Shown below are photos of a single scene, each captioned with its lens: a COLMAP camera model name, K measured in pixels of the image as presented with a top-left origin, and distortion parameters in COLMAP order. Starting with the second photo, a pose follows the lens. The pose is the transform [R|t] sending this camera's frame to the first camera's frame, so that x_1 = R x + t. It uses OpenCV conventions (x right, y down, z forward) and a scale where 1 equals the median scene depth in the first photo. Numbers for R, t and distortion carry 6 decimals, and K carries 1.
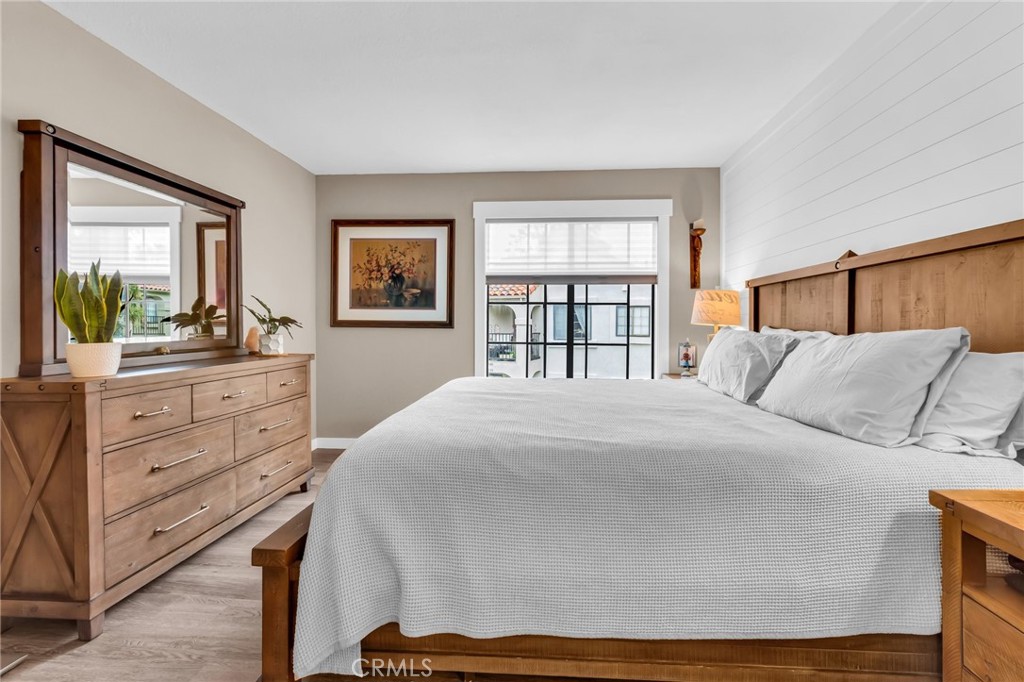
lens RADIAL K [[472.9, 0, 514.1], [0, 472.9, 327.0], [0, 0, 1]] dist [-0.003940, -0.000442]
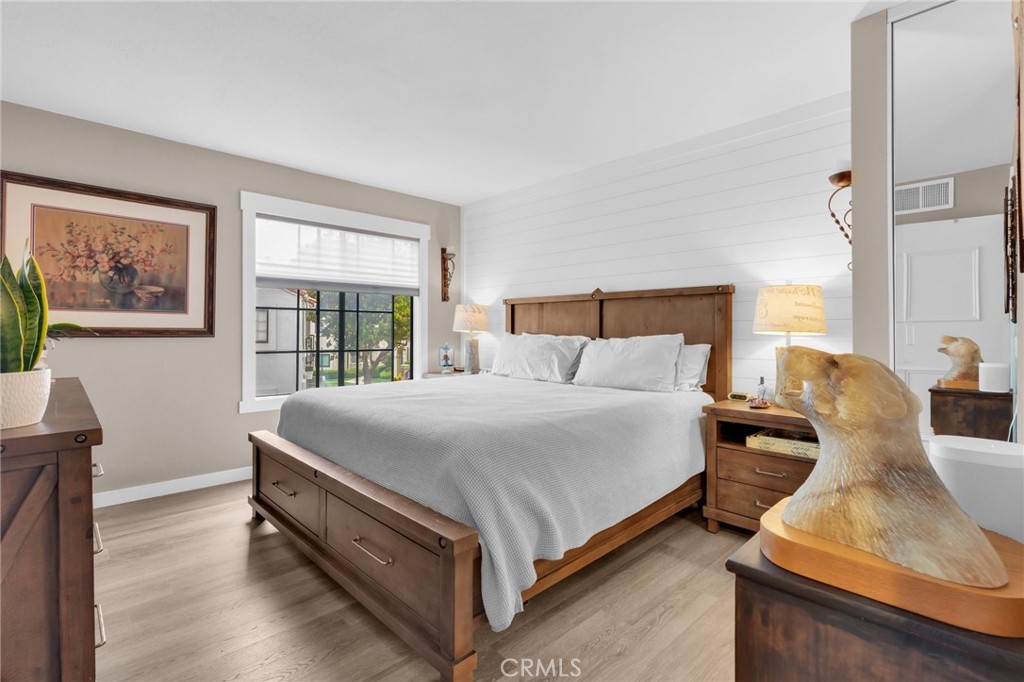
lens RADIAL K [[472.9, 0, 513.9], [0, 472.9, 333.9], [0, 0, 1]] dist [-0.003940, -0.000442]
pose [[0.660495, -0.008523, 0.750782, -0.402124], [0.005023, 0.999963, 0.006932, -0.005544], [-0.750813, -0.000807, 0.660514, 0.053973]]
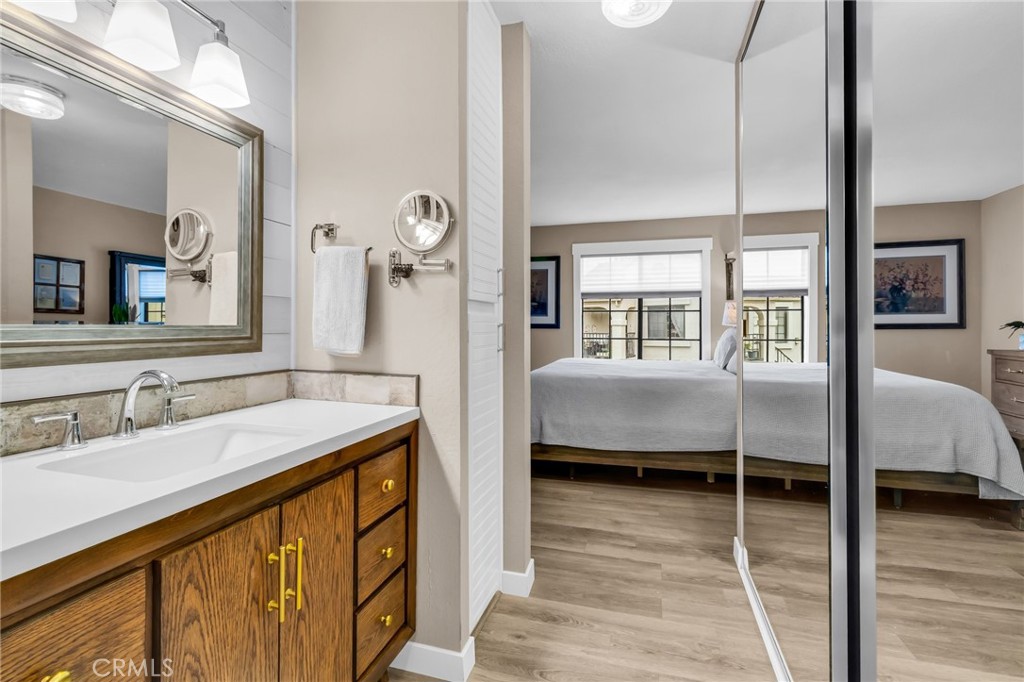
lens RADIAL K [[472.9, 0, 516.7], [0, 472.9, 331.5], [0, 0, 1]] dist [-0.003940, -0.000442]
pose [[0.979203, -0.001079, -0.202882, 0.043678], [0.002792, 0.999963, 0.008158, -0.000329], [0.202866, -0.008555, 0.979169, -0.498066]]
